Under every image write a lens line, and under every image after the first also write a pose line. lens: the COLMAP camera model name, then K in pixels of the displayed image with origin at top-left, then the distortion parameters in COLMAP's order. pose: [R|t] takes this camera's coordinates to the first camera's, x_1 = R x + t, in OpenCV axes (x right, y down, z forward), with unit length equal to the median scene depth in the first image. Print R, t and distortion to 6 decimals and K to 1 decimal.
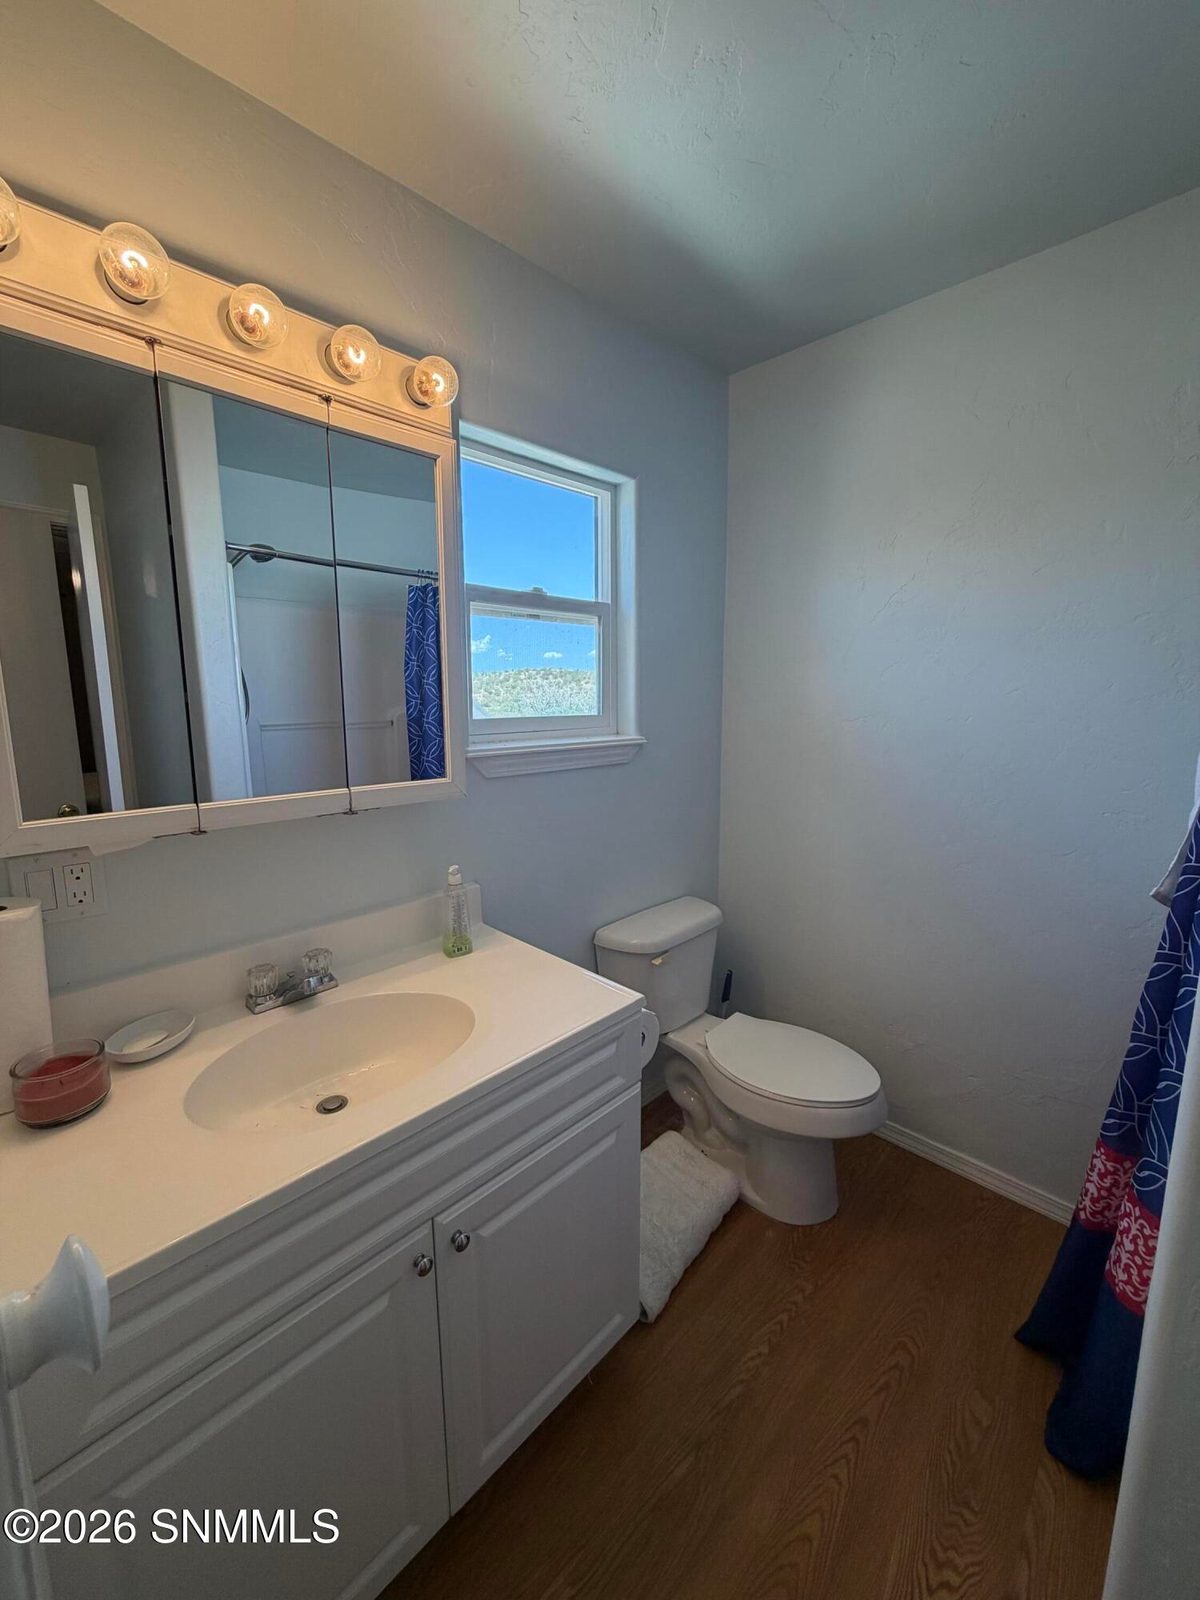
lens RADIAL K [[639.9, 0, 600.0], [0, 639.9, 800.0], [0, 0, 1]] dist [-0.000542, -0.000280]
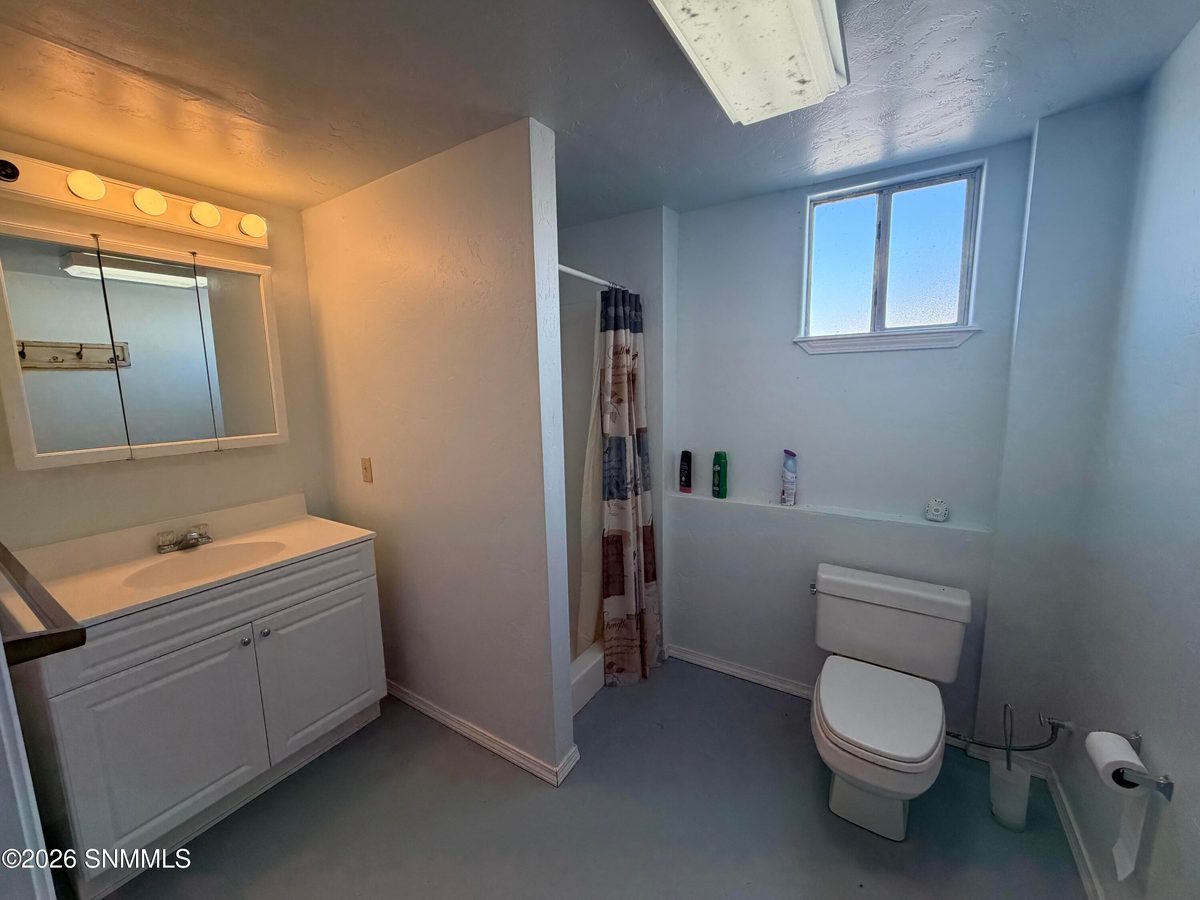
lens RADIAL K [[479.9, 0, 600.0], [0, 479.9, 450.0], [0, 0, 1]] dist [-0.000542, -0.000280]
pose [[0.974813, -0.042459, 0.218946, 0.484692], [0.047537, 0.998708, -0.017976, 0.097134], [-0.217900, 0.027932, 0.975571, -0.778320]]
